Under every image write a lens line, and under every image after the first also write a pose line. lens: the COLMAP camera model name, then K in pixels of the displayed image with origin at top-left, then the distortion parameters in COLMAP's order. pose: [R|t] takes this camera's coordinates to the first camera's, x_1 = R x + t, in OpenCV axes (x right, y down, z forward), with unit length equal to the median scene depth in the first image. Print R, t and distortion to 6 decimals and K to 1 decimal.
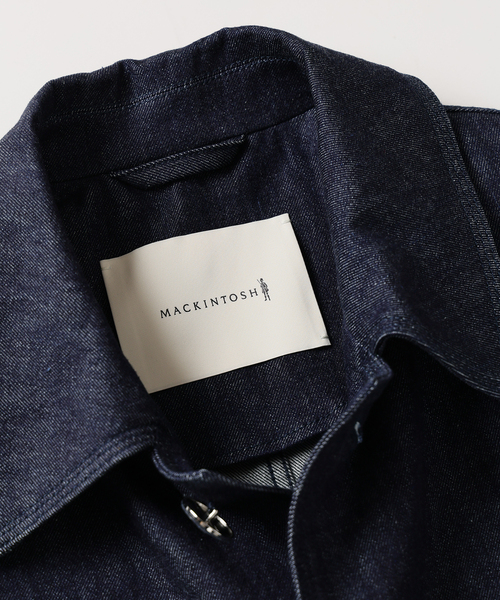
lens RADIAL K [[2227.2, 0, 251.3], [0, 2227.2, 297.8], [0, 0, 1]] dist [-0.031075, 0.000000]
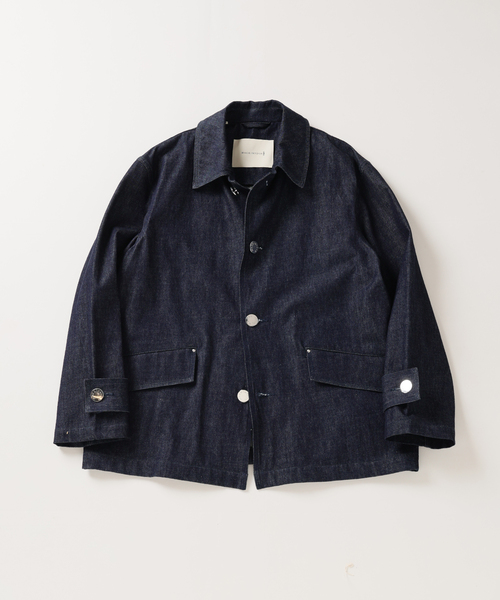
lens RADIAL K [[895.4, 0, 254.8], [0, 895.4, 295.6], [0, 0, 1]] dist [-0.068580, 0.000000]
pose [[0.946708, 0.286409, -0.147355, 0.369761], [-0.266772, 0.953601, 0.139560, 0.025223], [0.180489, -0.092812, 0.979188, -0.973836]]
